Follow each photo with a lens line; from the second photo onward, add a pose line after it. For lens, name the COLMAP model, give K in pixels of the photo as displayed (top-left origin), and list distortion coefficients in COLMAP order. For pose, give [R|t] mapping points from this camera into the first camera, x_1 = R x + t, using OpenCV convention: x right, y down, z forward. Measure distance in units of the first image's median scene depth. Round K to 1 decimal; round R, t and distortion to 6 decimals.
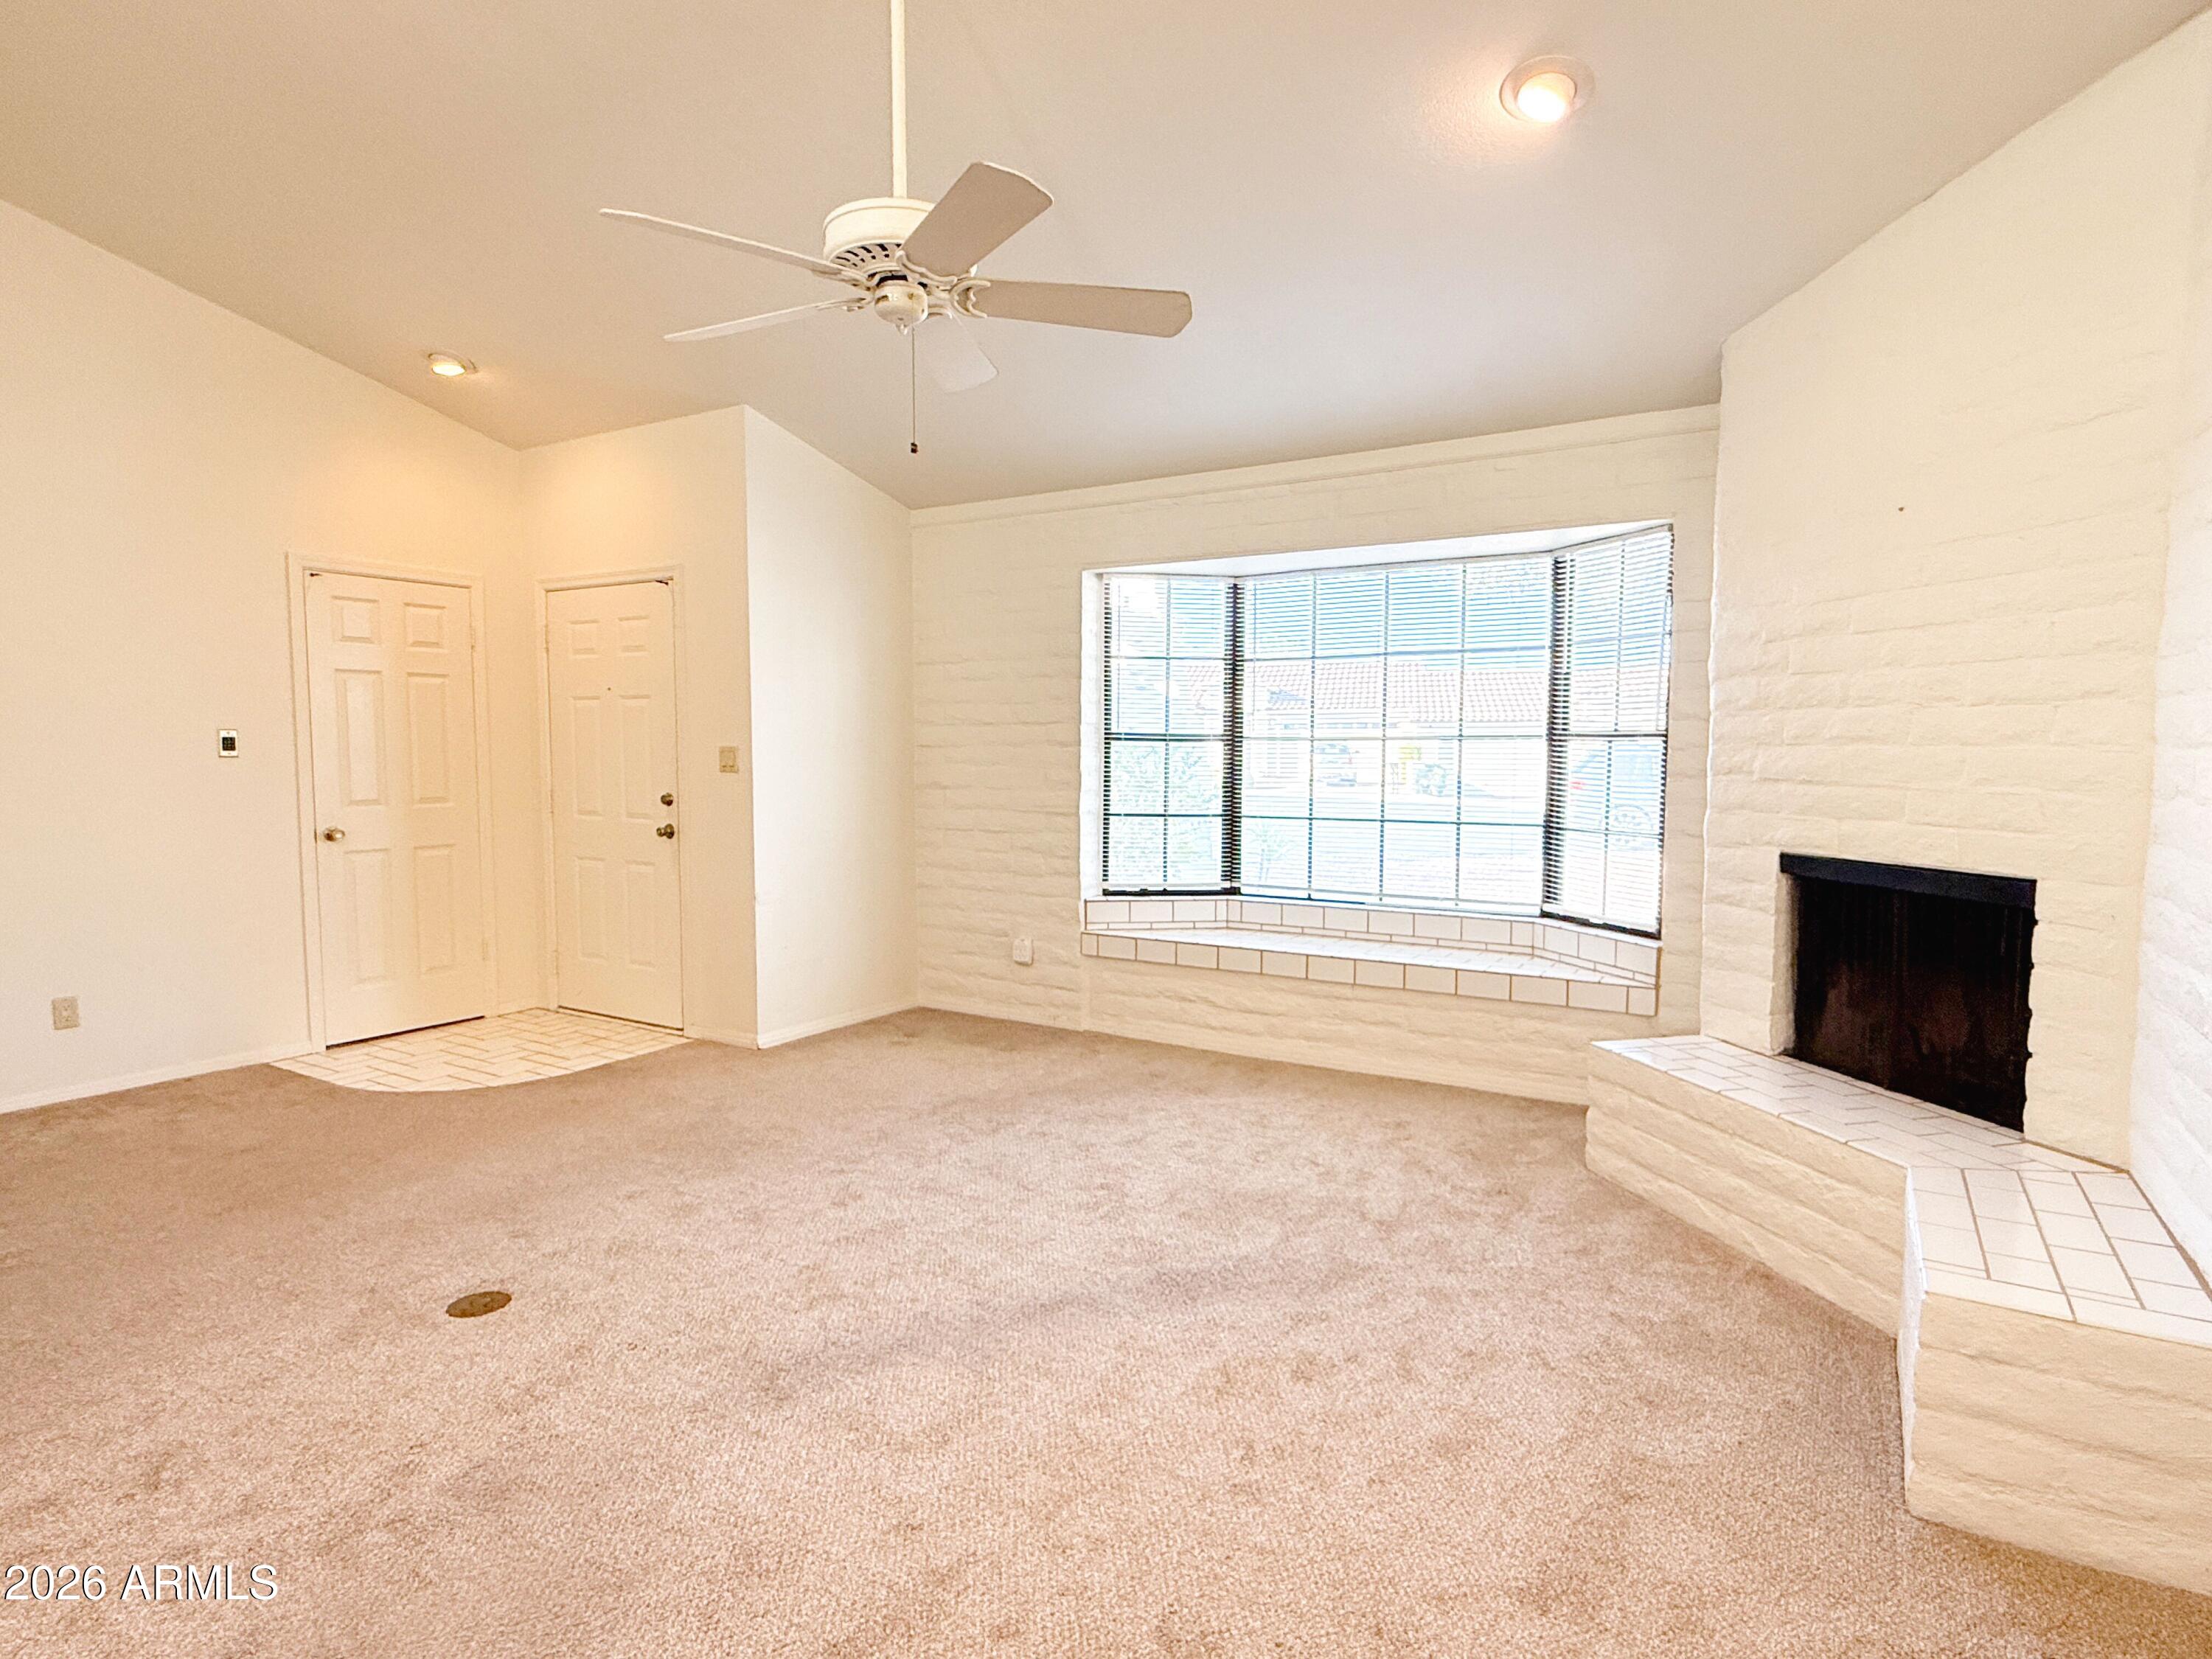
lens RADIAL K [[1192.0, 0, 1106.0], [0, 1192.0, 829.5], [0, 0, 1]] dist [-0.001307, 0.000296]
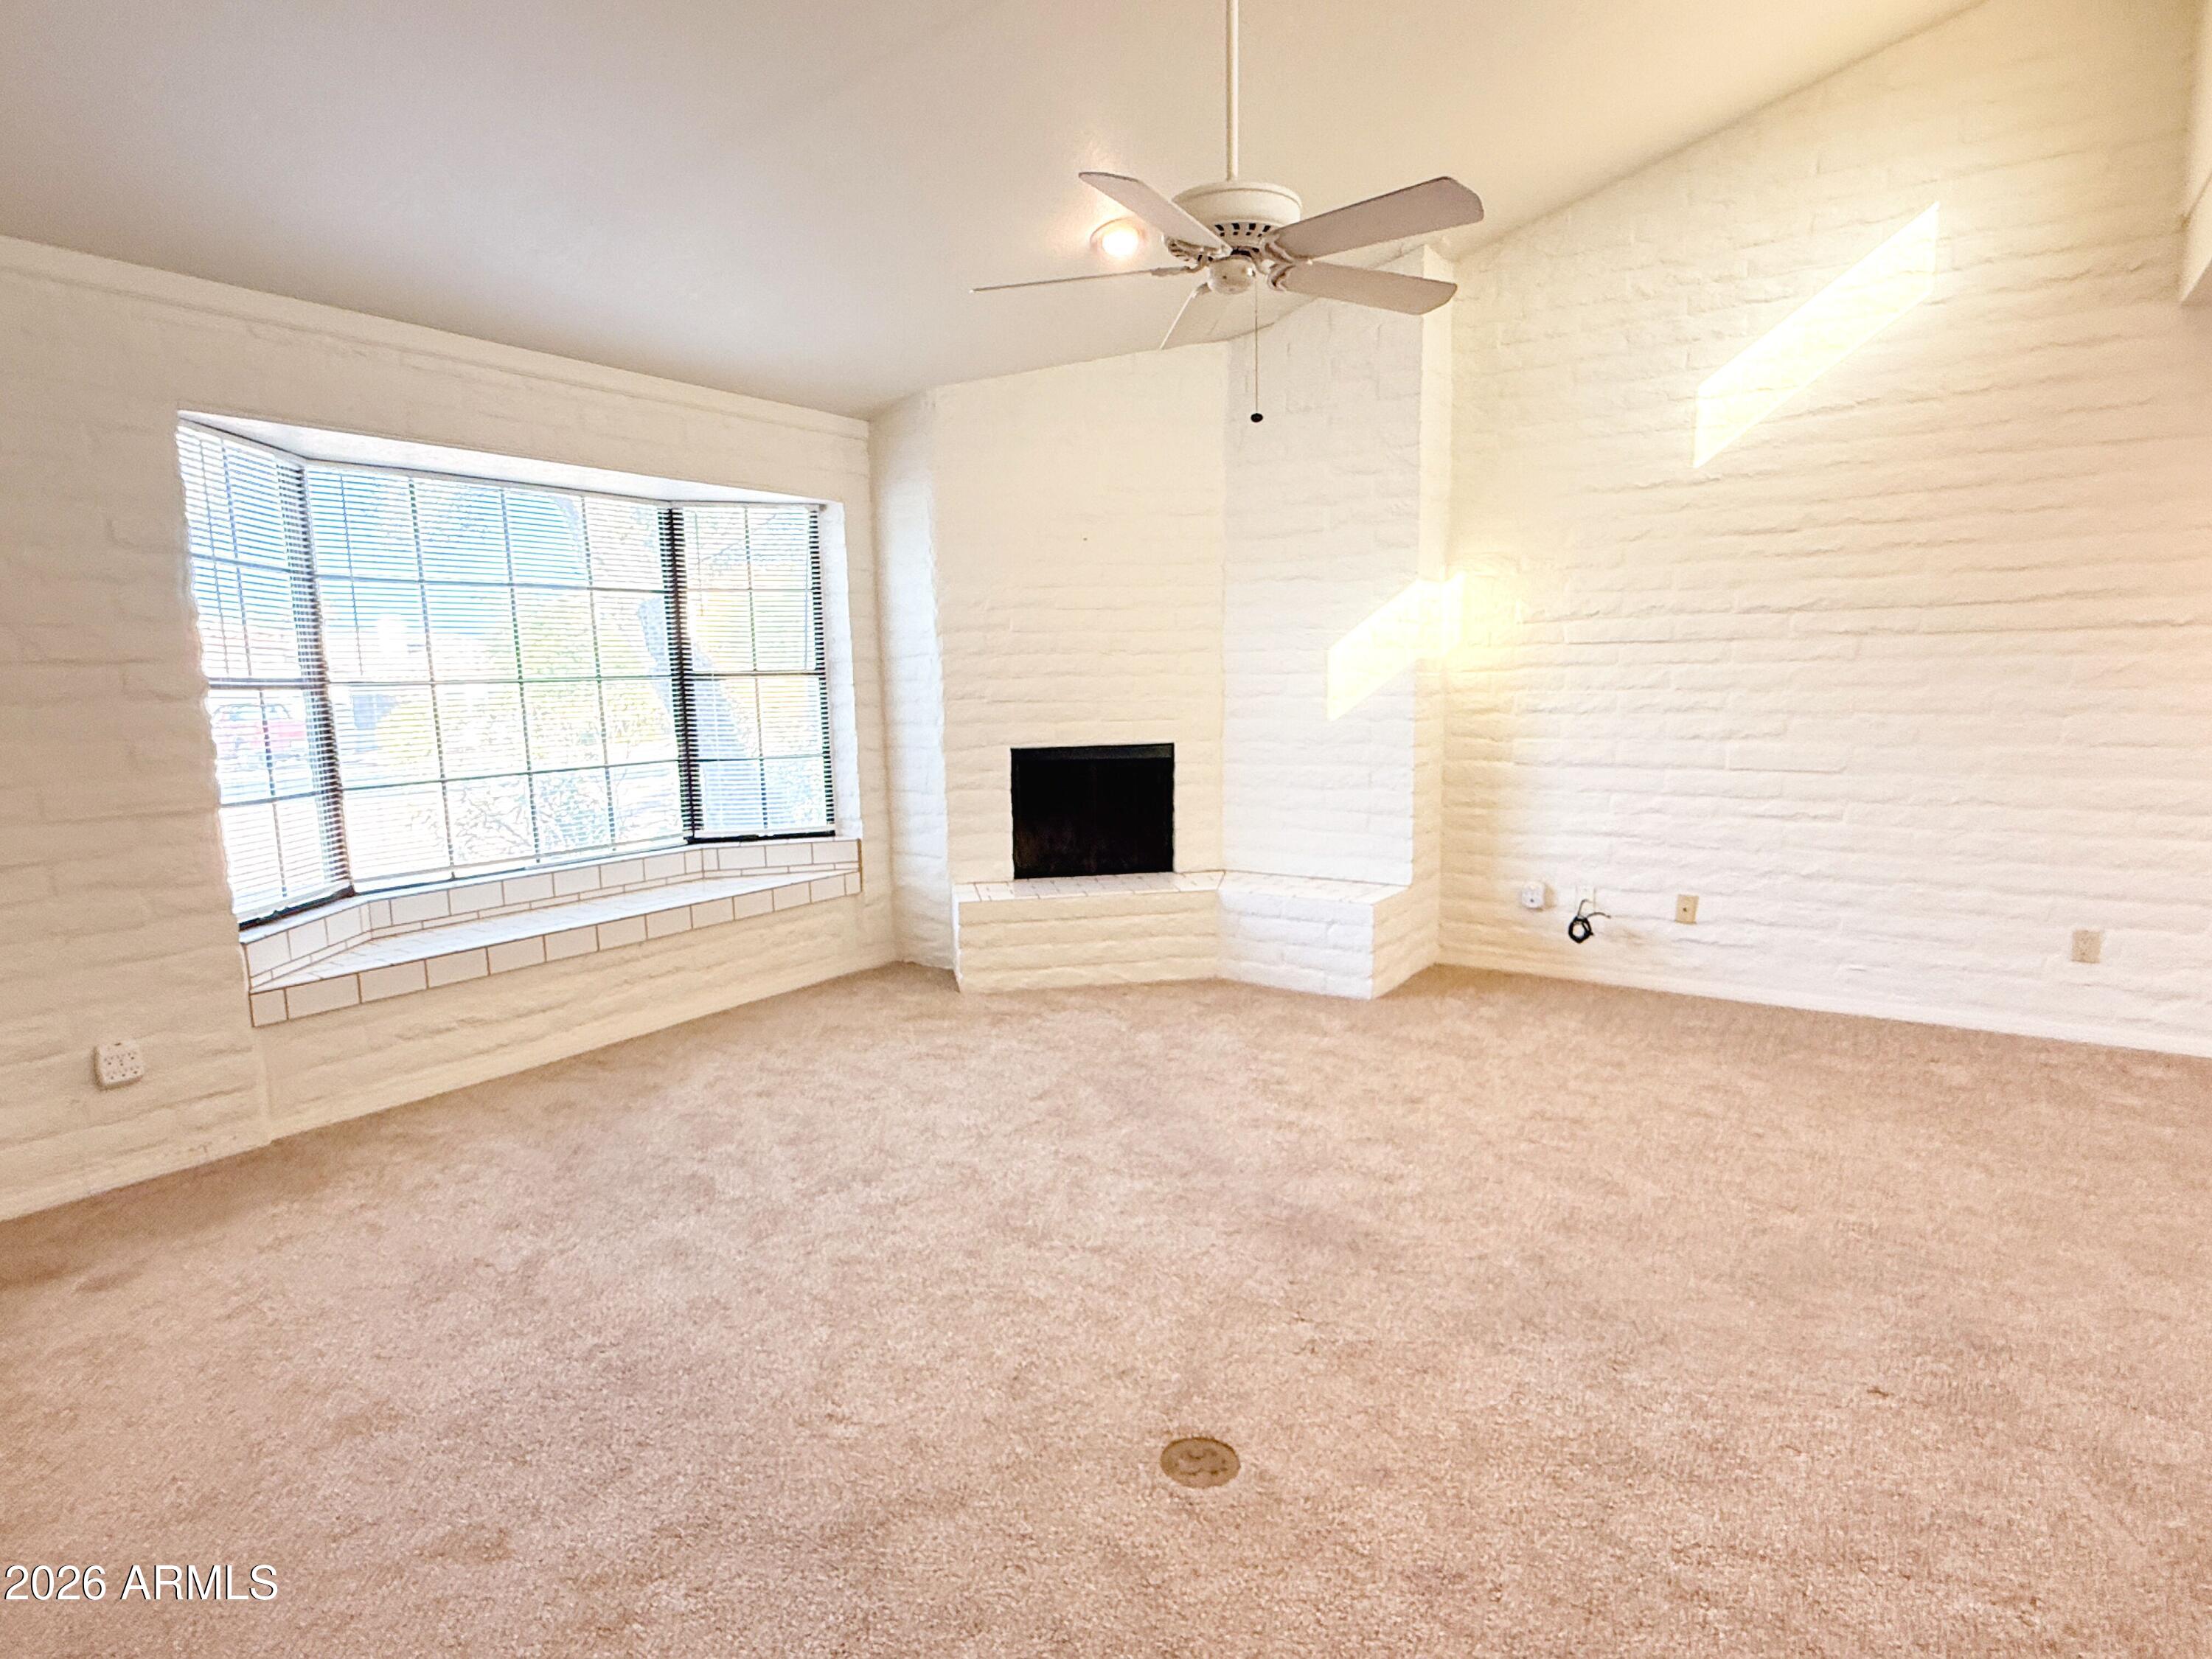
lens RADIAL K [[1192.0, 0, 1106.0], [0, 1192.0, 829.5], [0, 0, 1]] dist [-0.001307, 0.000296]
pose [[0.057524, -0.135696, 0.989079, -0.793042], [0.088572, 0.987507, 0.130329, -0.055209], [-0.994407, 0.080108, 0.068825, 0.644094]]
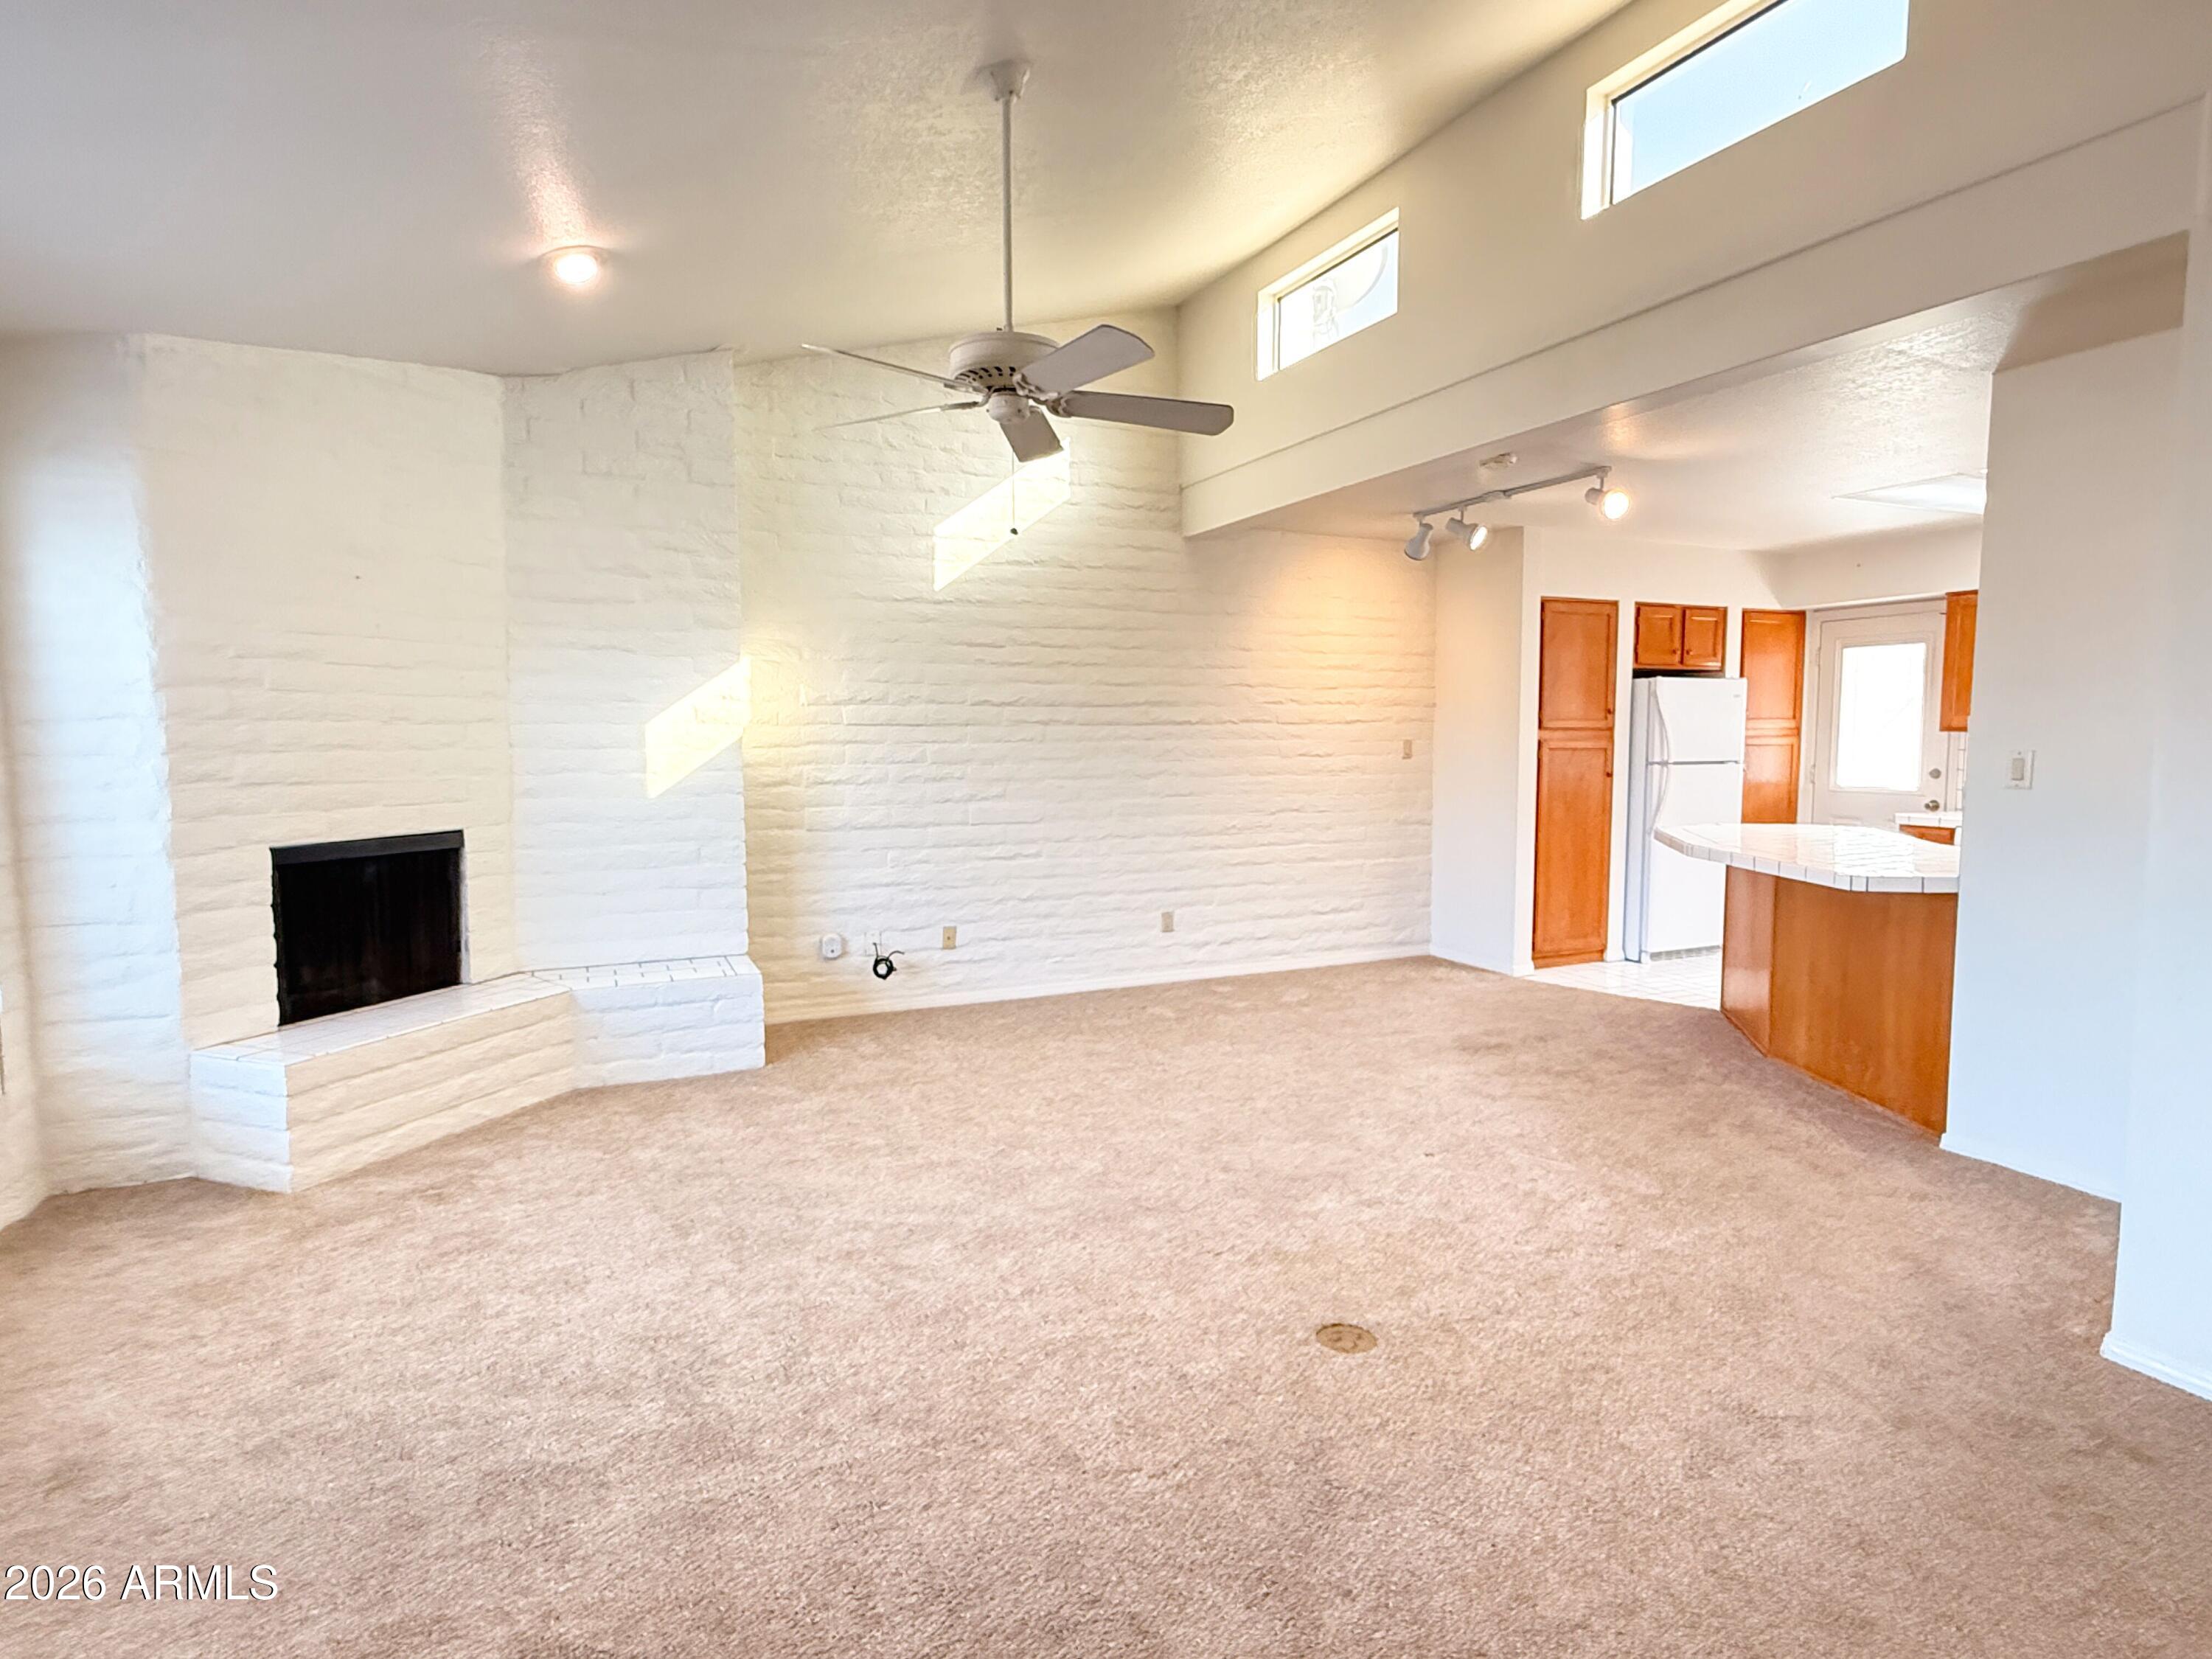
lens RADIAL K [[1192.0, 0, 1106.0], [0, 1192.0, 829.5], [0, 0, 1]] dist [-0.001307, 0.000296]
pose [[-0.835036, -0.047532, 0.548138, -0.580435], [0.036566, 0.989264, 0.141489, -0.105376], [-0.548979, 0.138191, -0.824333, 1.228262]]
